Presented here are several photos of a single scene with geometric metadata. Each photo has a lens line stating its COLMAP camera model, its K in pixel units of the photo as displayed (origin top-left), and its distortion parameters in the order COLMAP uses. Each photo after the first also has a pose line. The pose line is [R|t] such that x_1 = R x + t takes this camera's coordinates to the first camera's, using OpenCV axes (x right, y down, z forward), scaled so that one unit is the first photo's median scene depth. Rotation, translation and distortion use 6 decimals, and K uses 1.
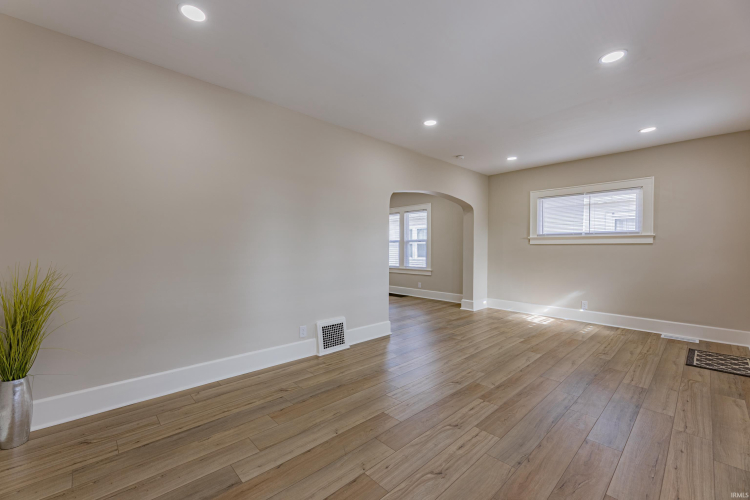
lens RADIAL K [[305.5, 0, 366.0], [0, 305.5, 252.7], [0, 0, 1]] dist [0.004056, 0.000186]
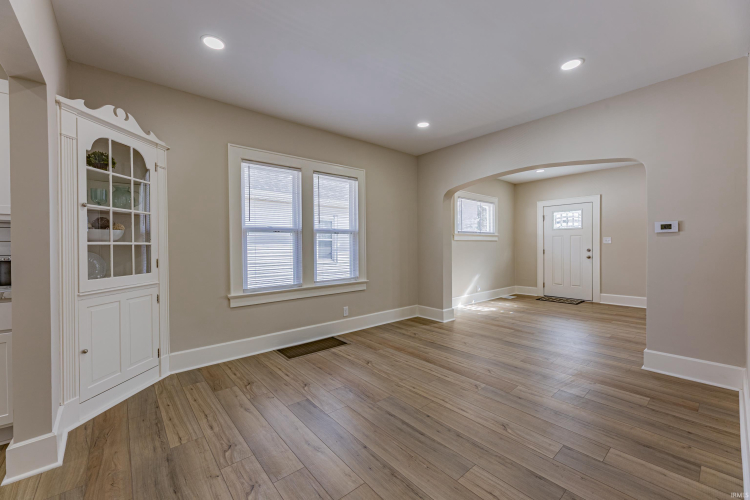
lens RADIAL K [[302.5, 0, 371.4], [0, 302.5, 248.4], [0, 0, 1]] dist [0.006124, -0.000310]
pose [[0.037021, -0.011764, 0.999245, -0.826750], [0.021500, 0.999709, 0.010972, -0.028985], [-0.999083, 0.021078, 0.037263, 2.060482]]
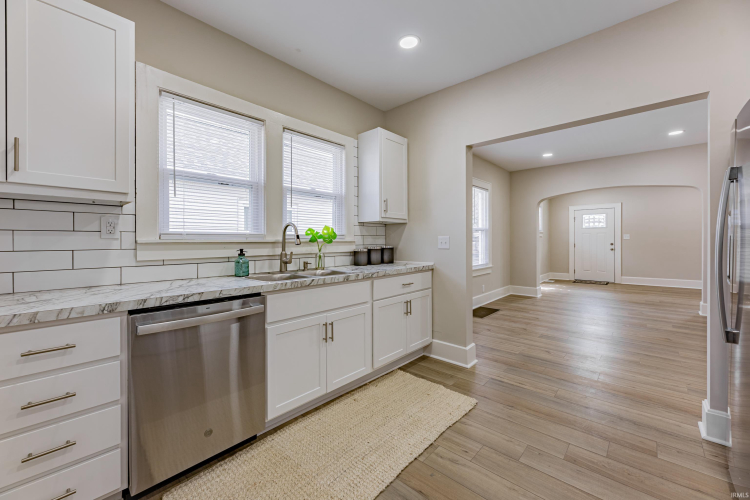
lens RADIAL K [[304.3, 0, 370.0], [0, 304.3, 241.9], [0, 0, 1]] dist [0.002705, -0.000048]
pose [[-0.089491, -0.005392, 0.995973, -1.206075], [0.018632, 0.999801, 0.007087, -0.040509], [-0.995813, 0.019192, -0.089373, 2.969971]]
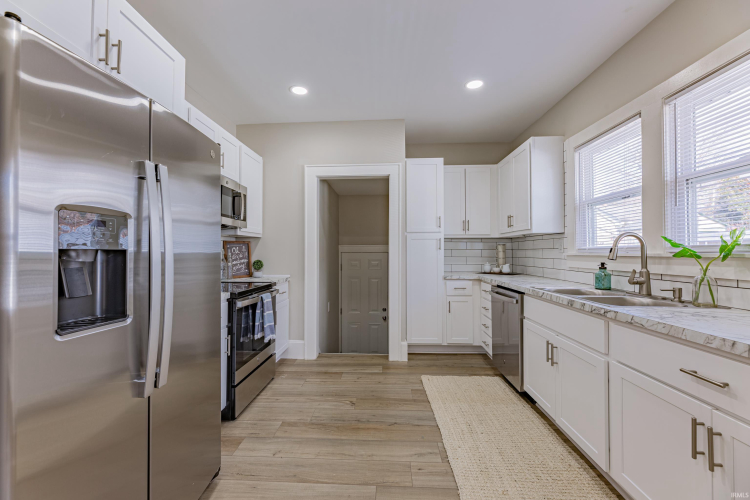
lens RADIAL K [[301.3, 0, 371.1], [0, 301.3, 247.9], [0, 0, 1]] dist [0.000863, -0.000231]
pose [[0.704074, -0.010493, -0.710049, -0.424751], [-0.011218, 0.999602, -0.025894, -0.034906], [0.710038, 0.026197, 0.703676, 2.362379]]
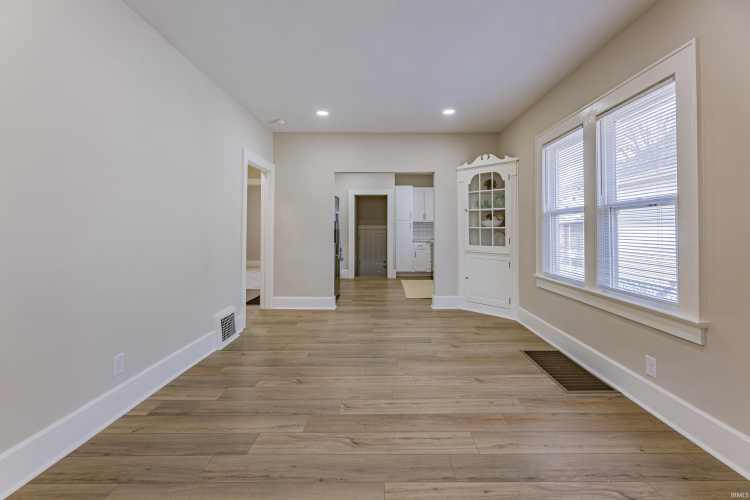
lens RADIAL K [[309.8, 0, 386.5], [0, 309.8, 220.5], [0, 0, 1]] dist [0.000134, -0.000435]
pose [[0.746162, -0.019488, -0.665479, 0.407916], [-0.011953, 0.999018, -0.042658, -0.014768], [0.665657, 0.039784, 0.745197, 1.413950]]
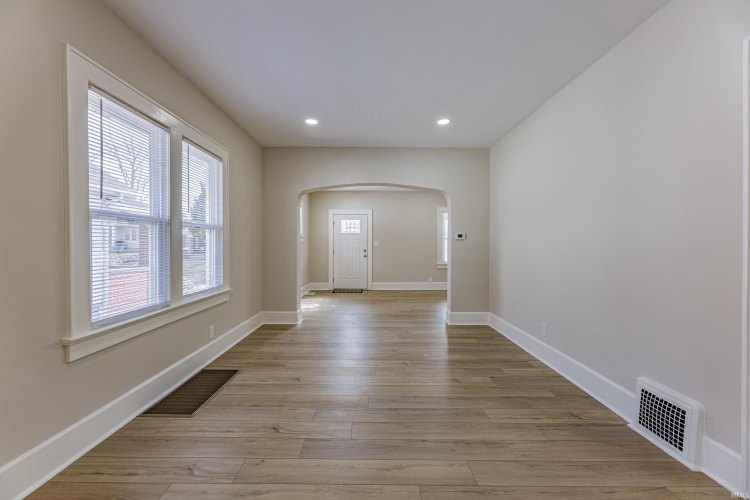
lens RADIAL K [[302.5, 0, 371.4], [0, 302.5, 248.4], [0, 0, 1]] dist [0.006124, -0.000310]
pose [[-0.740735, -0.009262, 0.671734, -0.594358], [0.005679, 0.999783, 0.020046, -0.034541], [-0.671773, 0.018664, -0.740522, 2.564731]]
